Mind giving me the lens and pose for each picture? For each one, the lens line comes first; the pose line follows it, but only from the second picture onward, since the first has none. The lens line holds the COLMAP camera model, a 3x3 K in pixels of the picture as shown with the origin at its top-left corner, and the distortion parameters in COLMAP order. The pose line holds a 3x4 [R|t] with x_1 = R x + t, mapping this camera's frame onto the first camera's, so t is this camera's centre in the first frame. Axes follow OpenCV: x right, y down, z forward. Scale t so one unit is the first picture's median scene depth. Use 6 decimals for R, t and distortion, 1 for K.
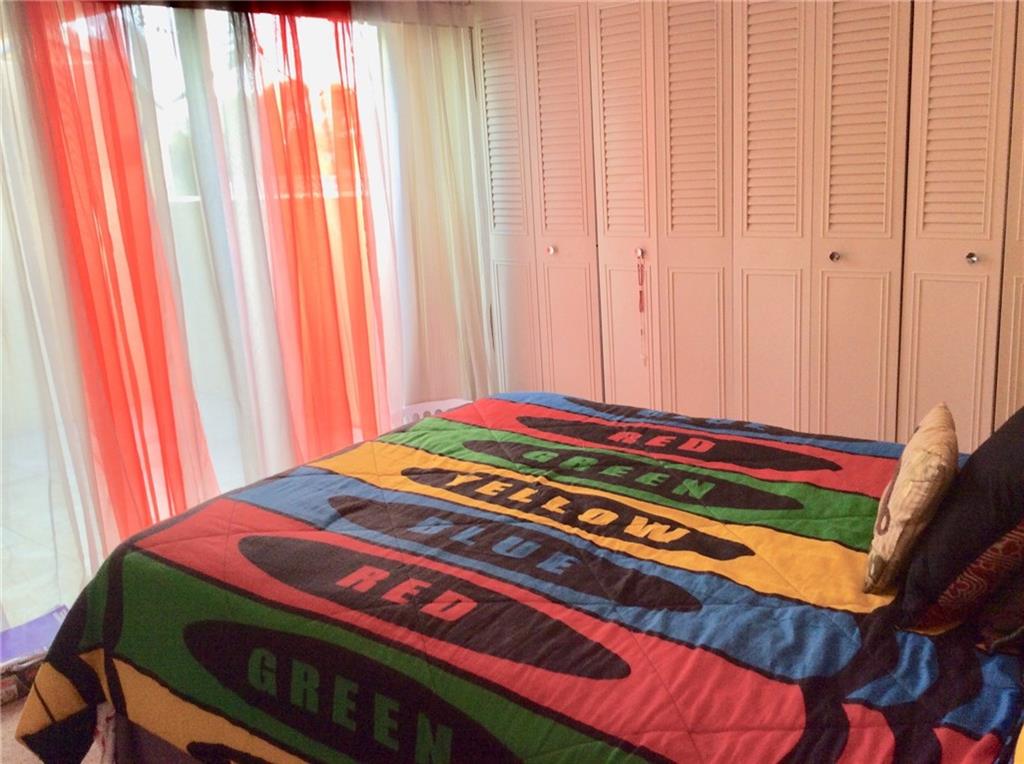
lens RADIAL K [[951.2, 0, 509.6], [0, 951.2, 386.9], [0, 0, 1]] dist [0.105944, -0.209534]
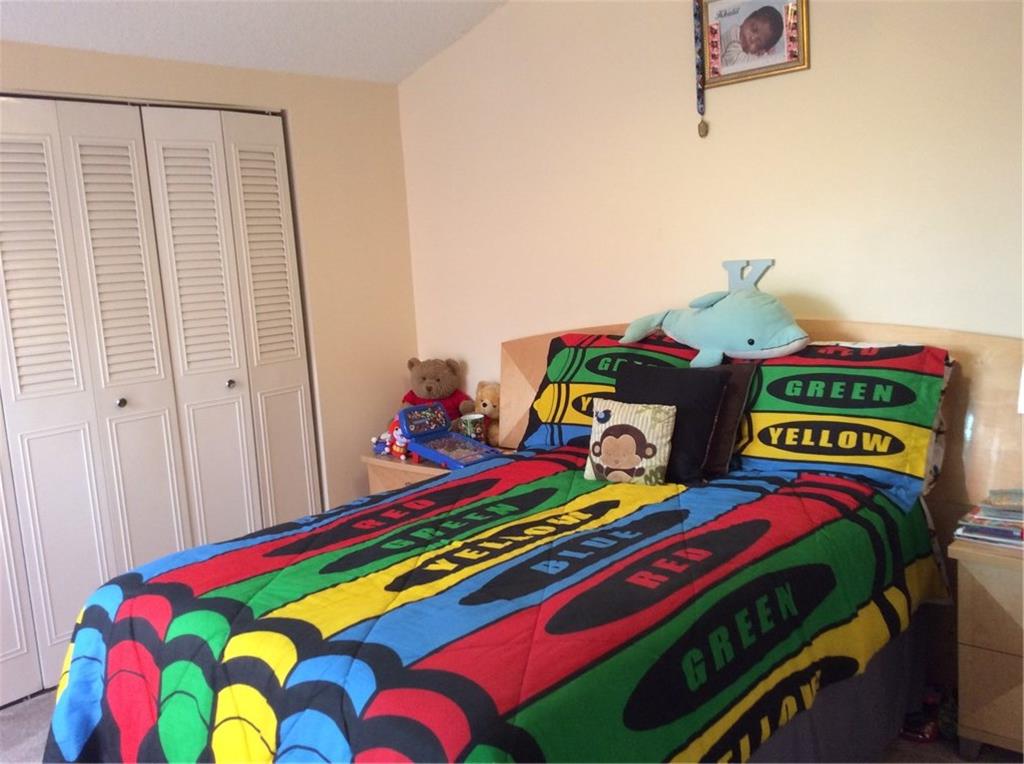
lens RADIAL K [[951.2, 0, 509.6], [0, 951.2, 386.9], [0, 0, 1]] dist [0.105944, -0.209534]
pose [[0.042532, -0.076779, 0.996141, -1.114770], [0.308579, 0.949305, 0.059994, -0.133154], [-0.950247, 0.304836, 0.064069, 0.828228]]
